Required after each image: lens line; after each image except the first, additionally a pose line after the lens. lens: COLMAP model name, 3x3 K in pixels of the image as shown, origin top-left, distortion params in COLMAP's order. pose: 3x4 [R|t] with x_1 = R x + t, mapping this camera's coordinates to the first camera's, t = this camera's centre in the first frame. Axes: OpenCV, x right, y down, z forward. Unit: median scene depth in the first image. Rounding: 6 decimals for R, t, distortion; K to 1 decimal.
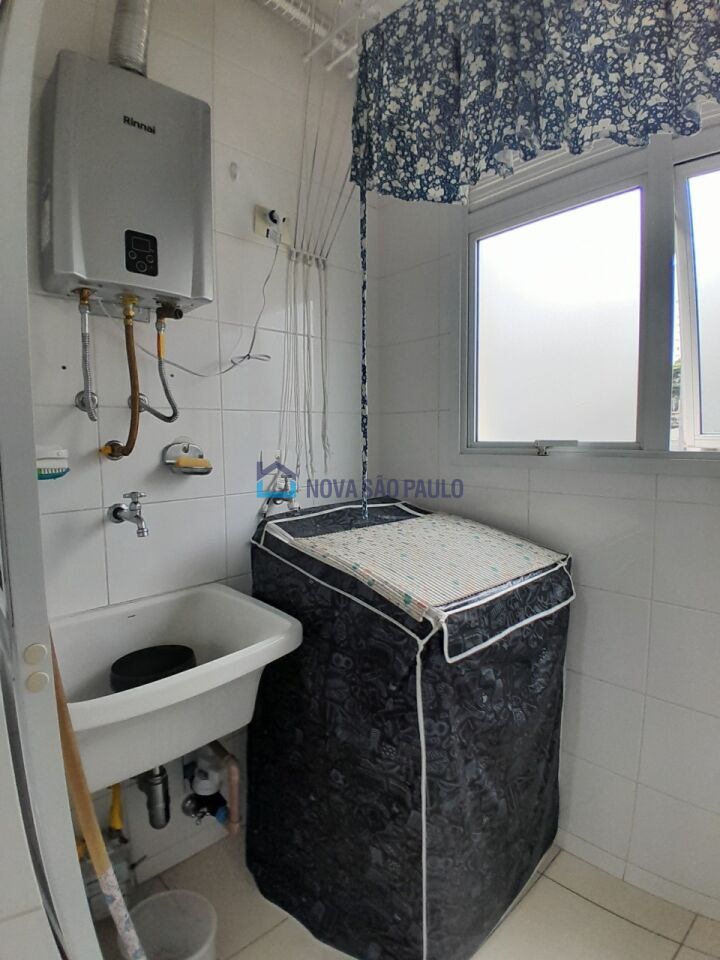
lens RADIAL K [[473.3, 0, 360.0], [0, 473.3, 480.0], [0, 0, 1]] dist [-0.001772, -0.040667]
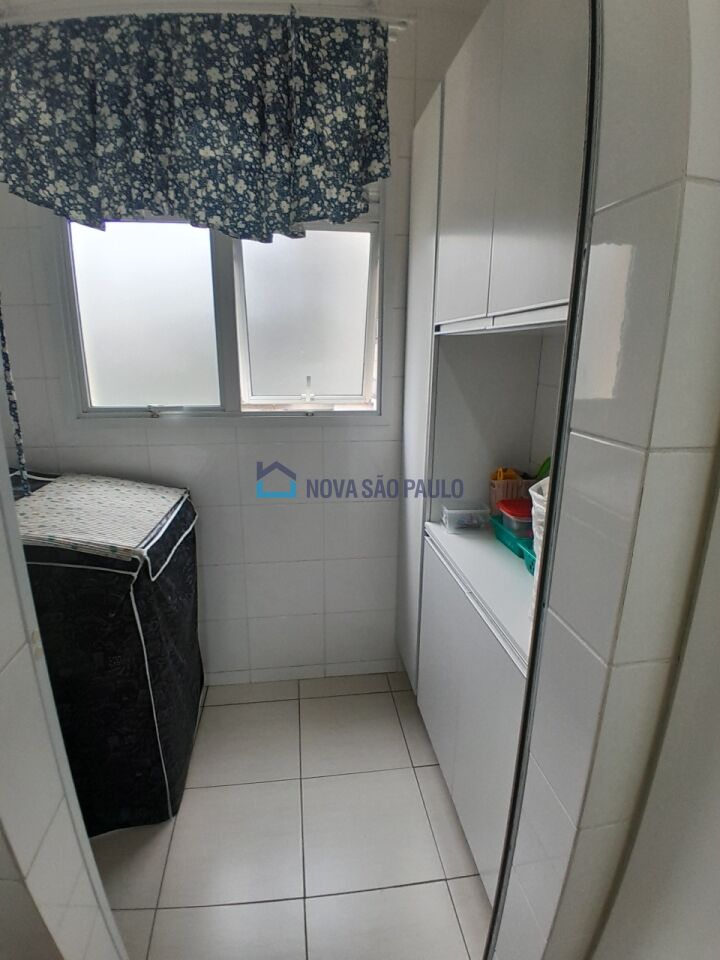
lens RADIAL K [[473.3, 0, 360.0], [0, 473.3, 480.0], [0, 0, 1]] dist [-0.001772, -0.040667]
pose [[0.582558, -0.192194, 0.789739, -0.479477], [0.054737, 0.978712, 0.197806, -0.154197], [-0.810944, -0.072005, 0.580677, -0.304418]]
